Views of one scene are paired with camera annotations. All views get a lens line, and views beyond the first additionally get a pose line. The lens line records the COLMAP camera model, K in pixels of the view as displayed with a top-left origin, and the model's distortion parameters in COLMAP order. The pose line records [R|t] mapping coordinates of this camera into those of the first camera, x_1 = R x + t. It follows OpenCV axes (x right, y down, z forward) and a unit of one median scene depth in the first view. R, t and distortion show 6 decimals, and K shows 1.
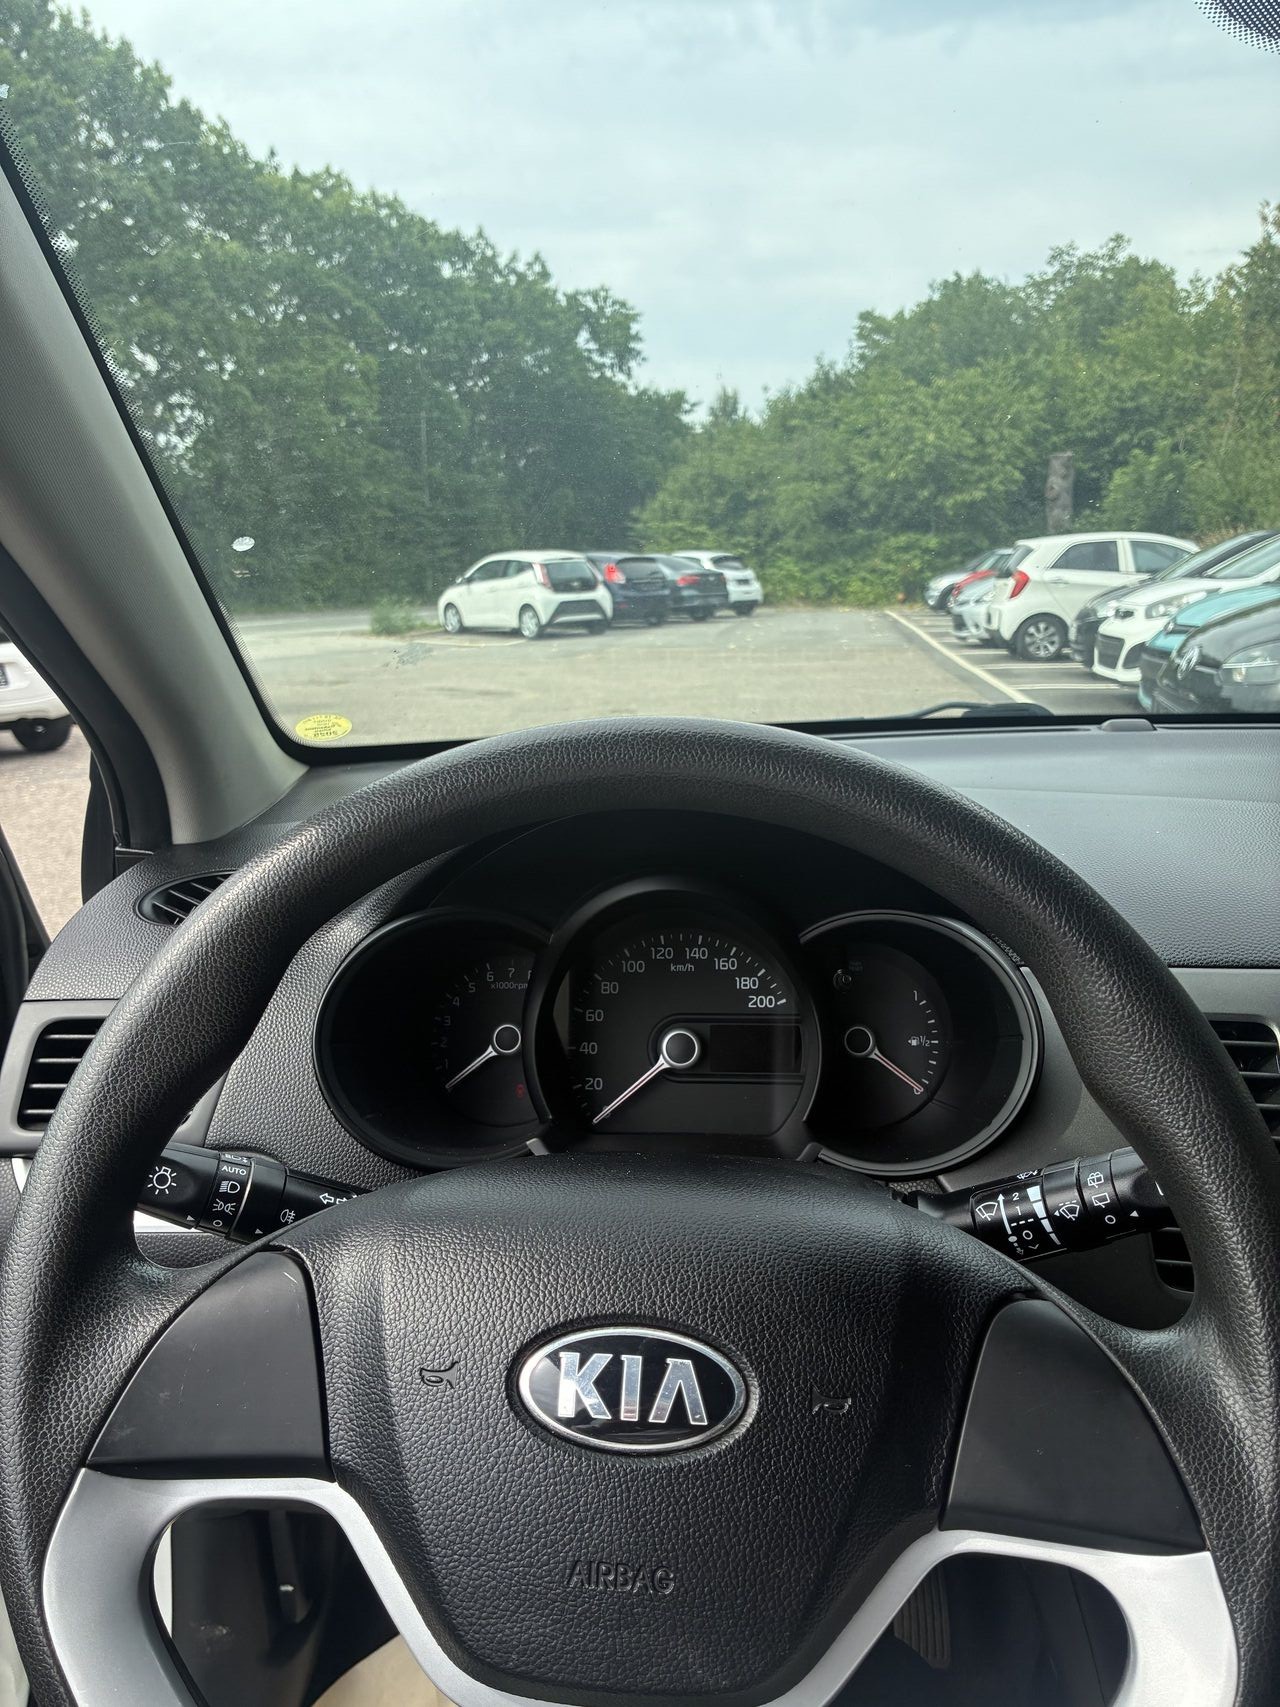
lens RADIAL K [[1303.2, 0, 640.0], [0, 1303.2, 853.5], [0, 0, 1]] dist [0.040112, -0.033483]
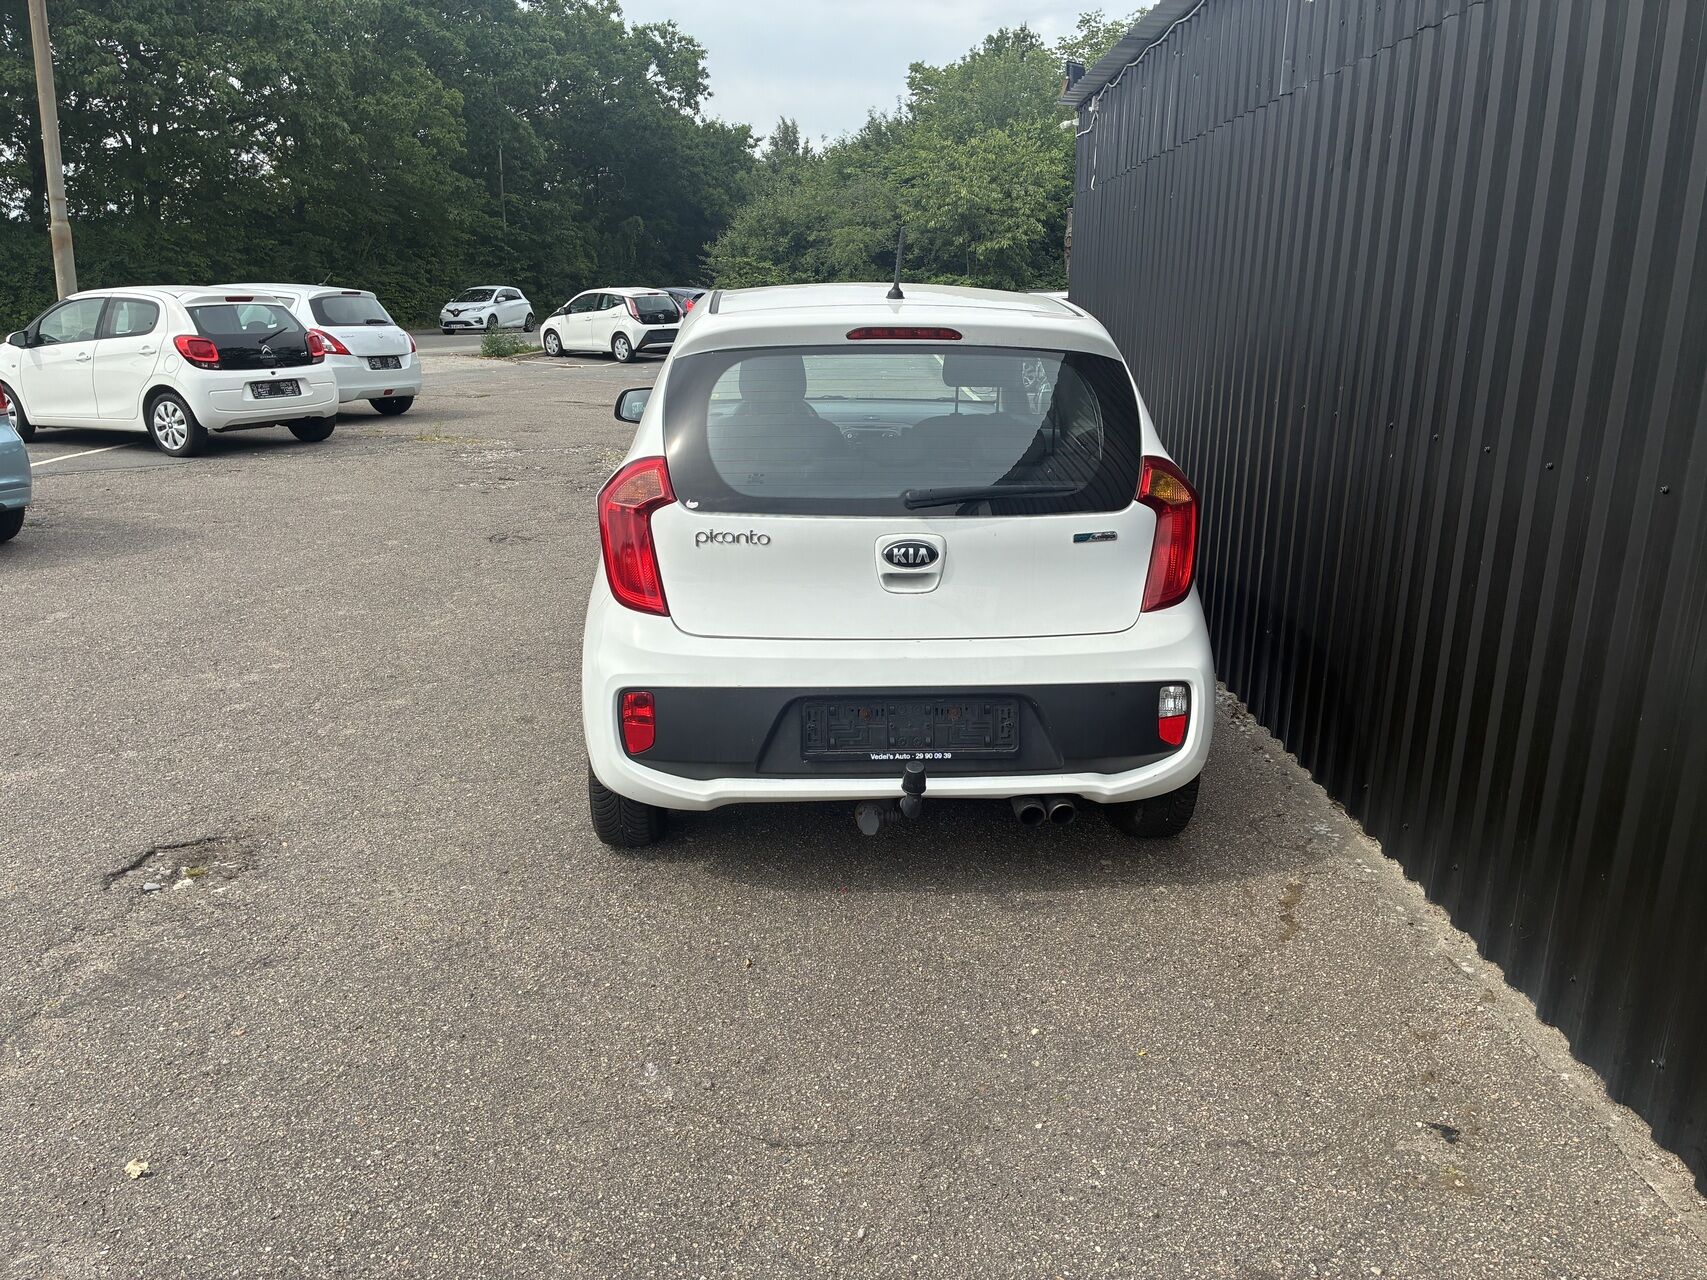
lens RADIAL K [[1303.2, 0, 866.3], [0, 1303.2, 614.4], [0, 0, 1]] dist [0.040112, -0.033483]
pose [[0.992384, -0.004913, 0.123084, -0.007574], [0.001315, 0.999570, 0.029302, 0.019052], [-0.123175, -0.028917, 0.991964, -0.133397]]
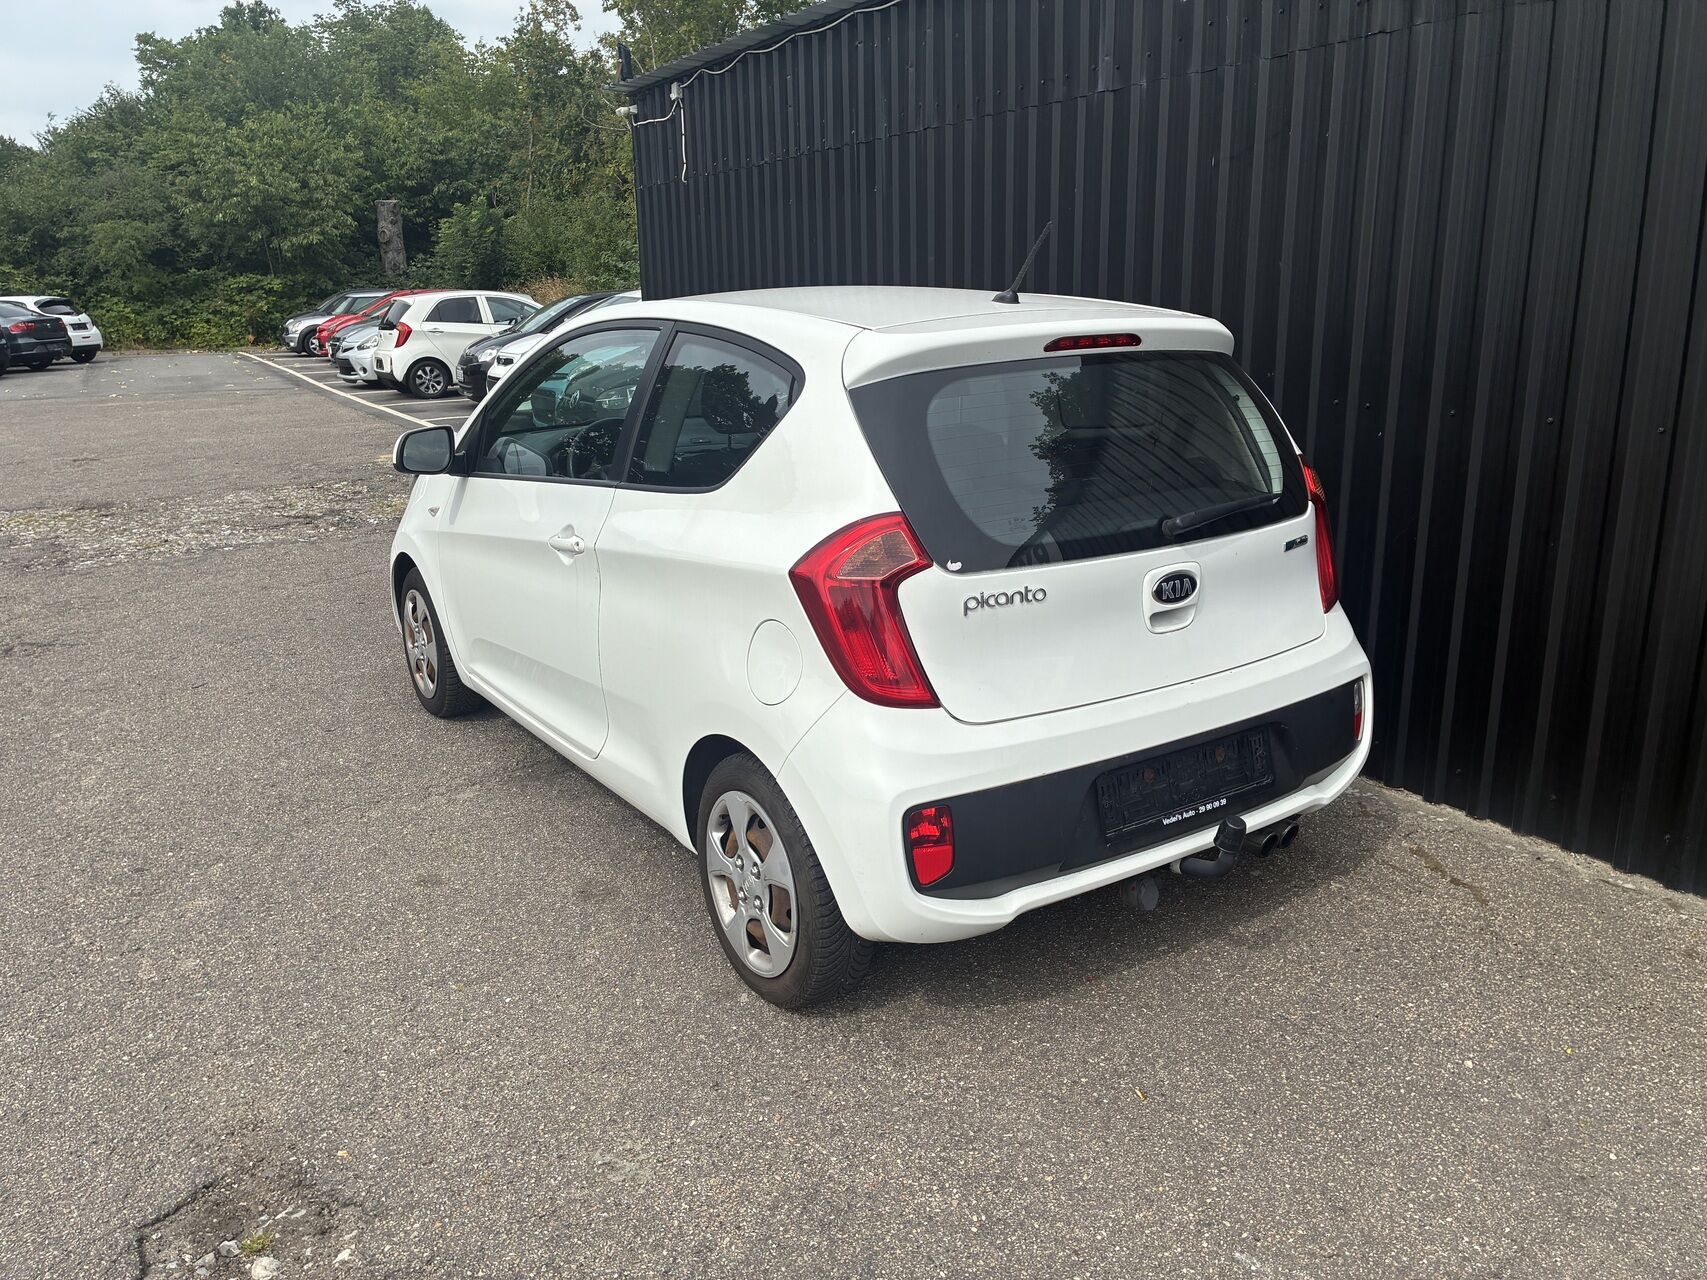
lens RADIAL K [[1296.9, 0, 884.8], [0, 1296.9, 620.3], [0, 0, 1]] dist [0.089940, -0.126260]
pose [[0.789890, -0.153062, 0.593839, -0.049855], [0.136429, 0.987944, 0.073173, 0.012141], [-0.597880, 0.023218, 0.801249, -0.102208]]
